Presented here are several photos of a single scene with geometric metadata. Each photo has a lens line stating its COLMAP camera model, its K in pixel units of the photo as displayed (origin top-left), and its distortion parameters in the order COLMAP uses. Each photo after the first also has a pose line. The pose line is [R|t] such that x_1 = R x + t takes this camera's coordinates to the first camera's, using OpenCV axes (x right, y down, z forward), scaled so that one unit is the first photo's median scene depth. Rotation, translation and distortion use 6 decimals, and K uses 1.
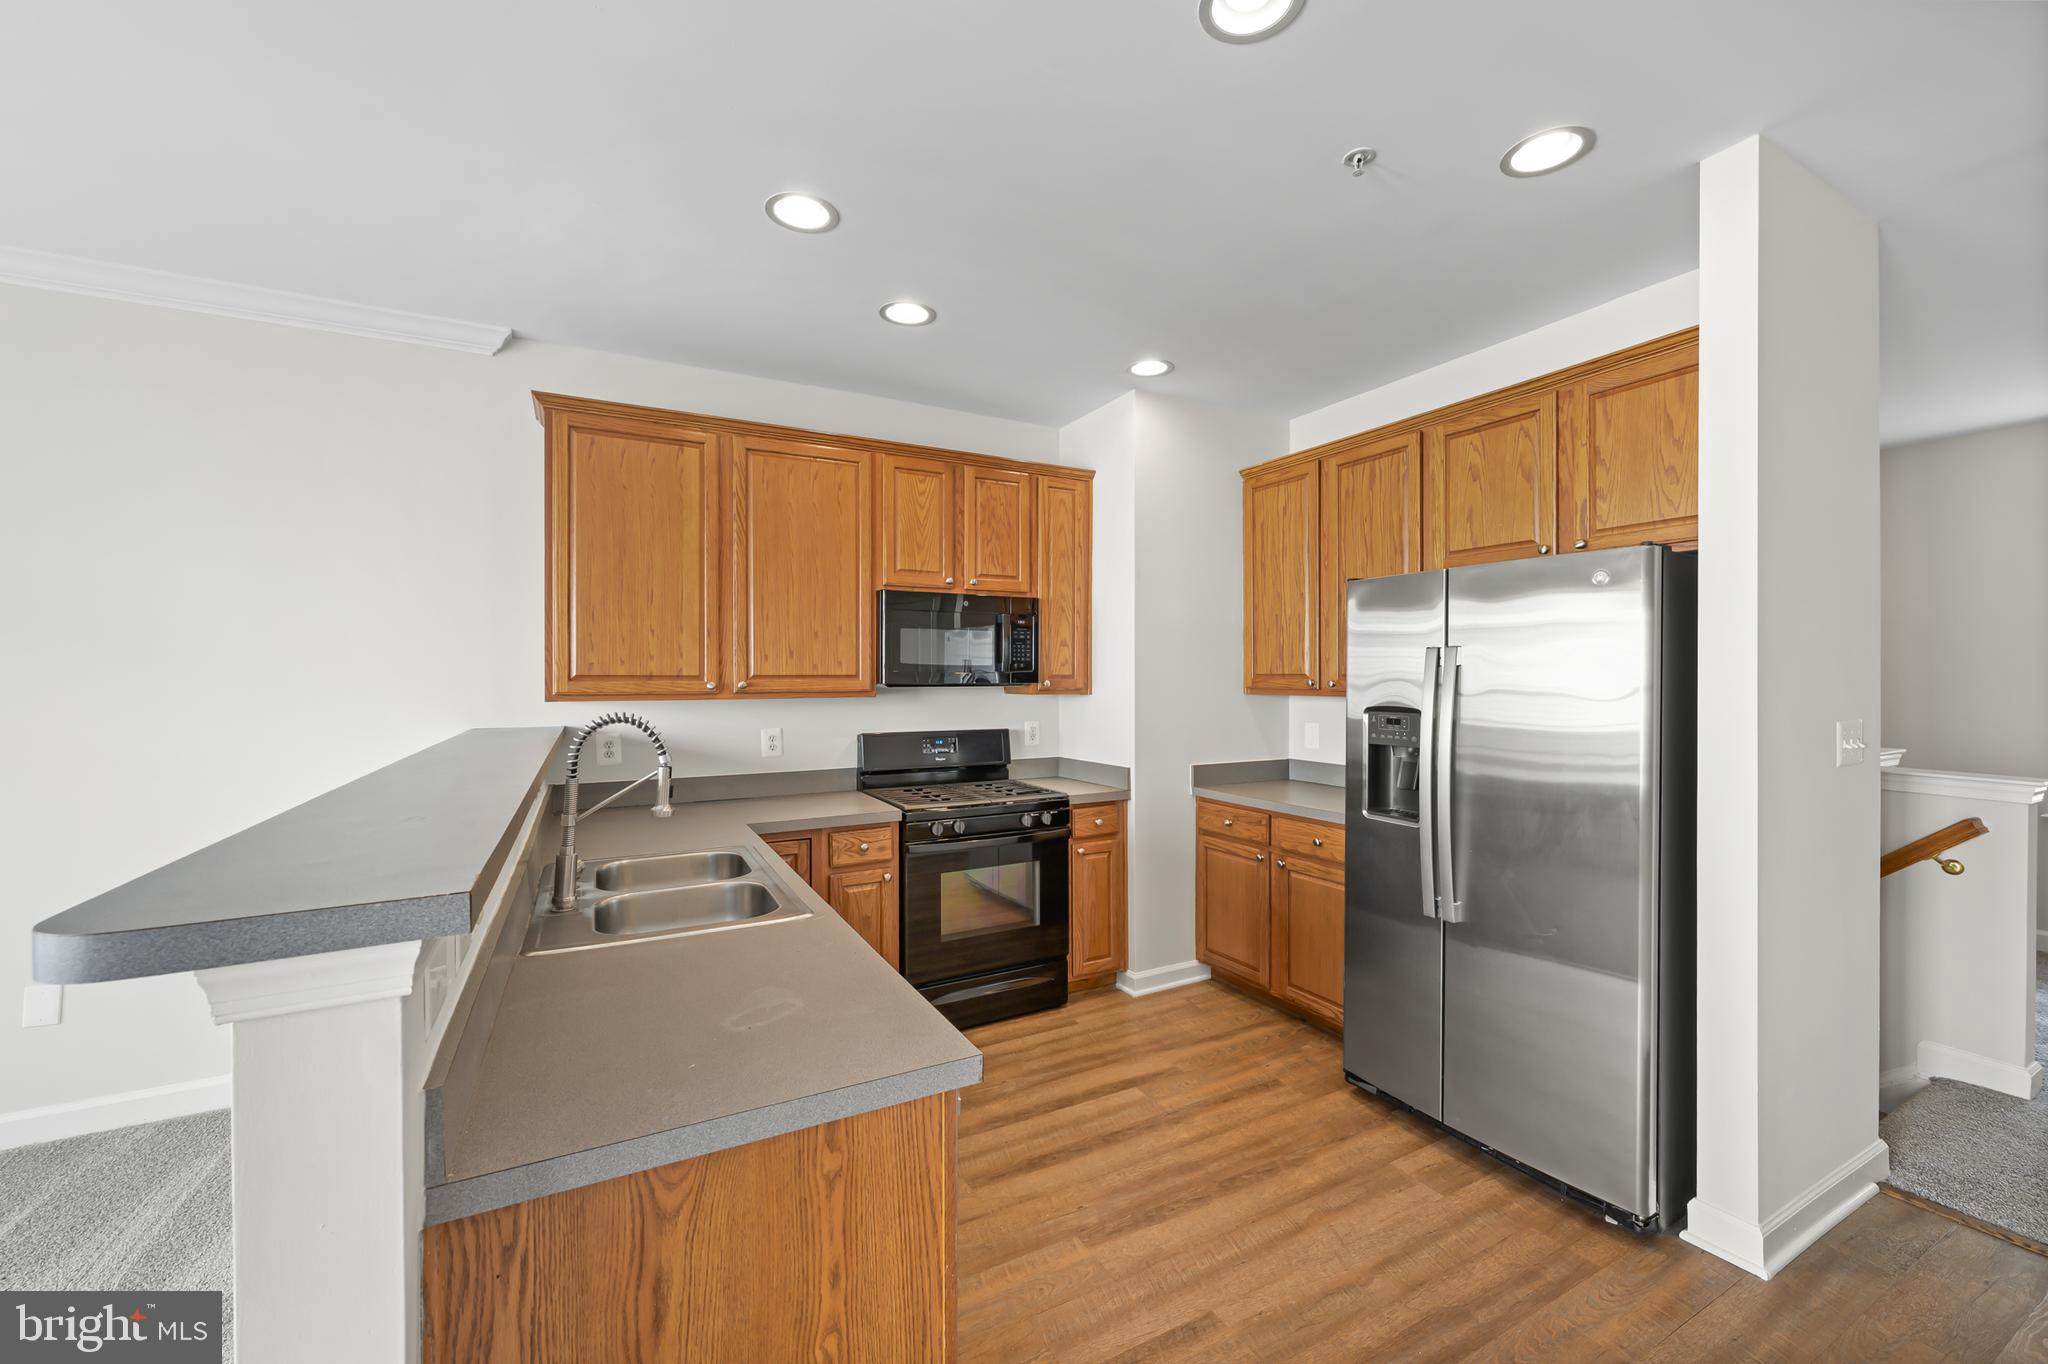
lens RADIAL K [[808.2, 0, 1036.7], [0, 808.2, 678.8], [0, 0, 1]] dist [0.000857, 0.000368]
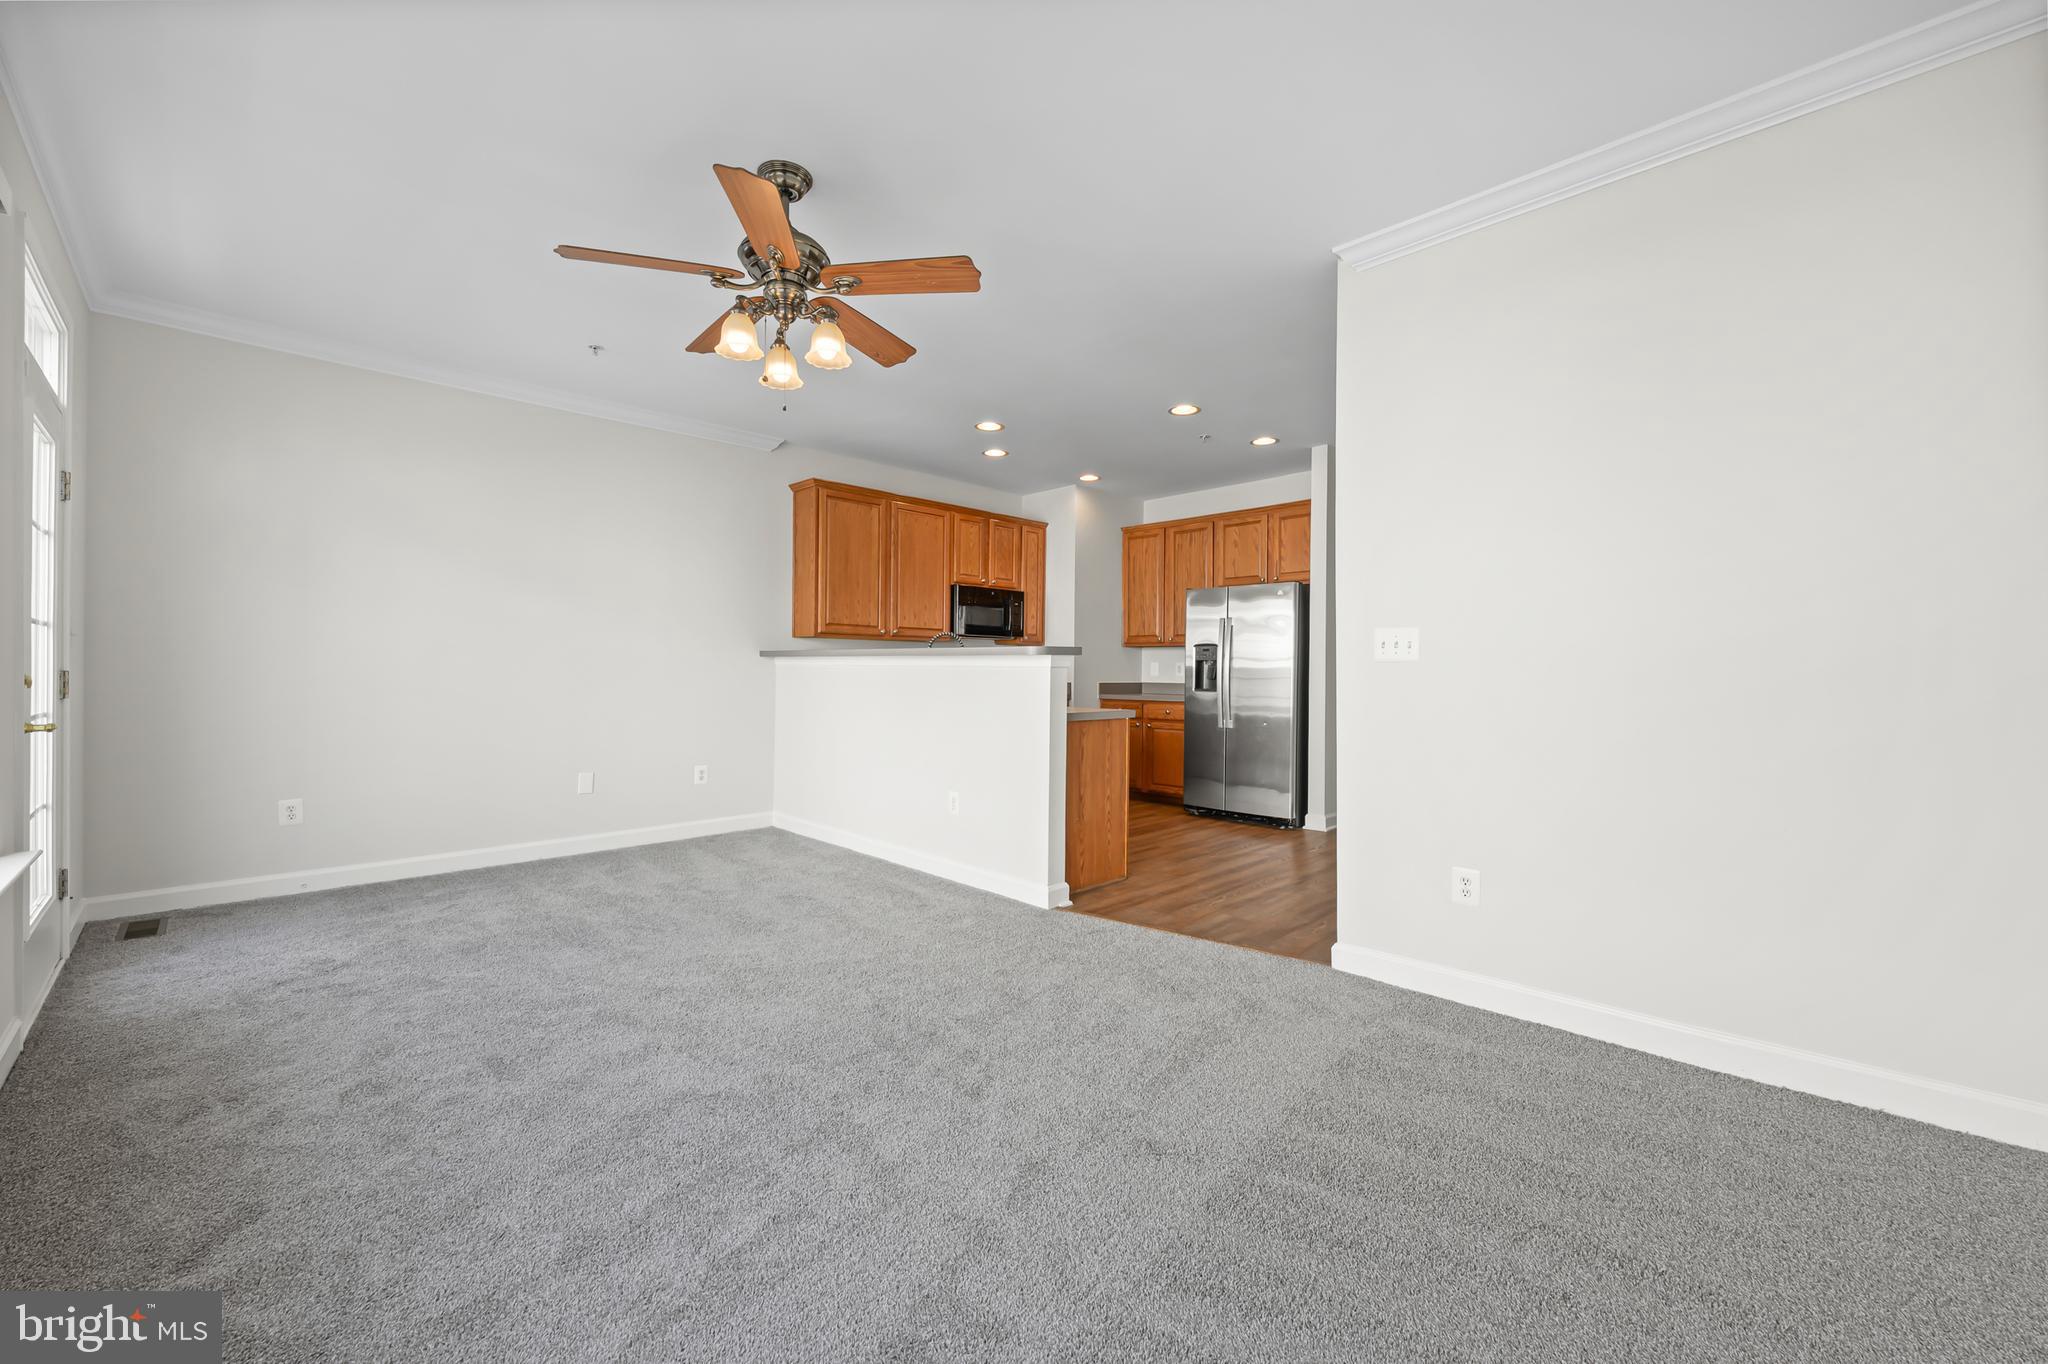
lens RADIAL K [[808.2, 0, 1045.6], [0, 808.2, 673.0], [0, 0, 1]] dist [0.000857, 0.000368]
pose [[0.955628, 0.008215, 0.294463, -0.575526], [-0.008526, 0.999964, -0.000227, 0.101468], [-0.294454, -0.002294, 0.955663, -0.918522]]
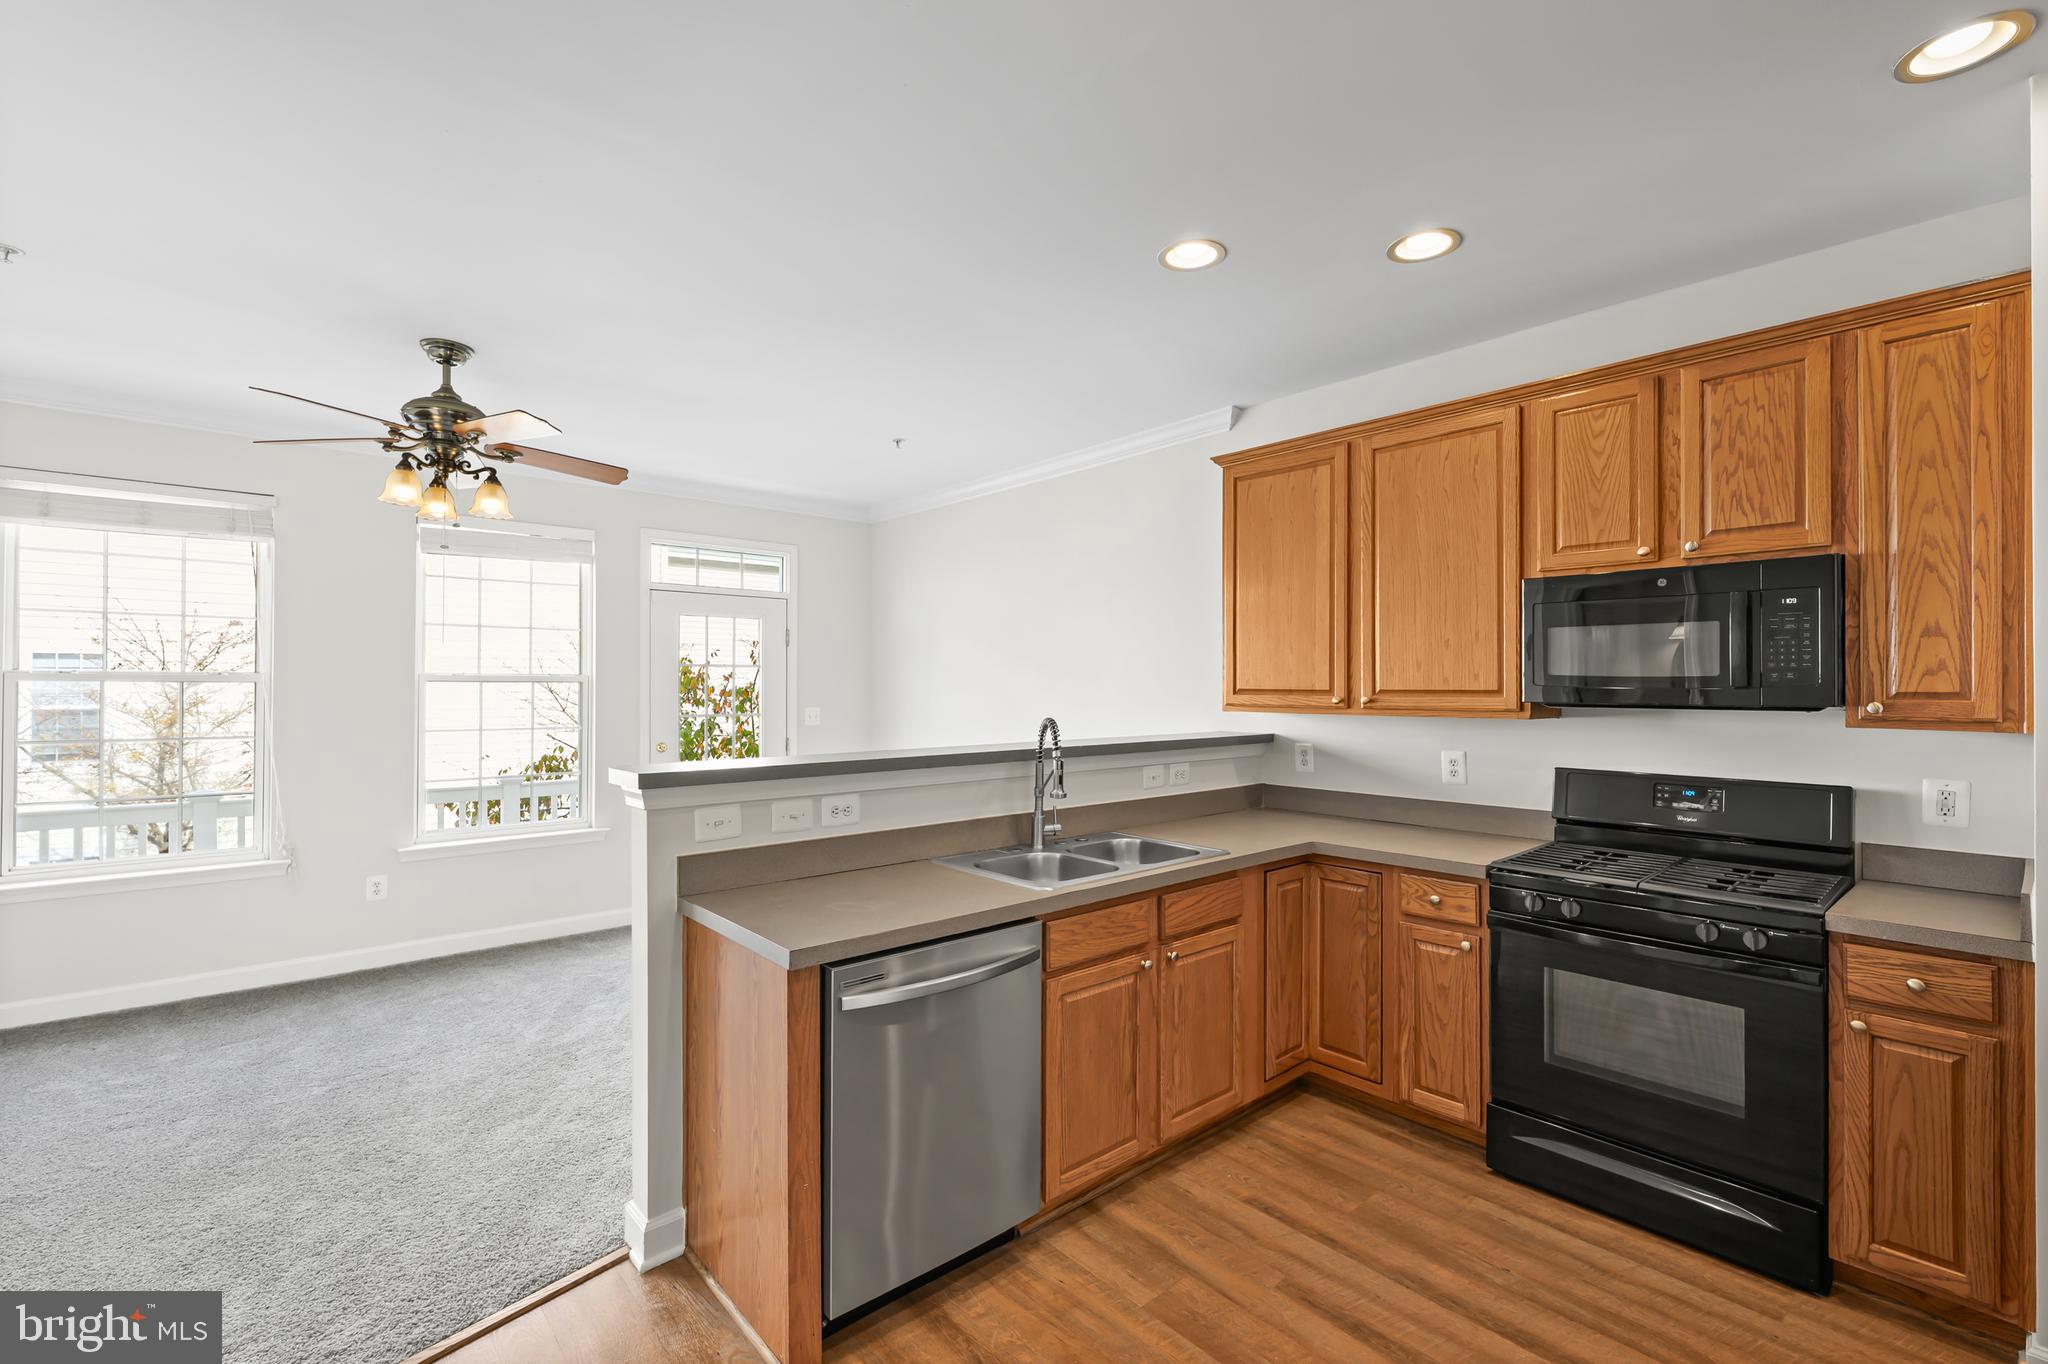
lens RADIAL K [[904.4, 0, 1019.3], [0, 904.4, 679.6], [0, 0, 1]] dist [-0.003701, 0.001538]
pose [[0.208343, -0.004345, -0.978046, 0.573618], [-0.004338, 0.999976, -0.005367, -0.008977], [0.978046, 0.005361, 0.208319, 0.372534]]
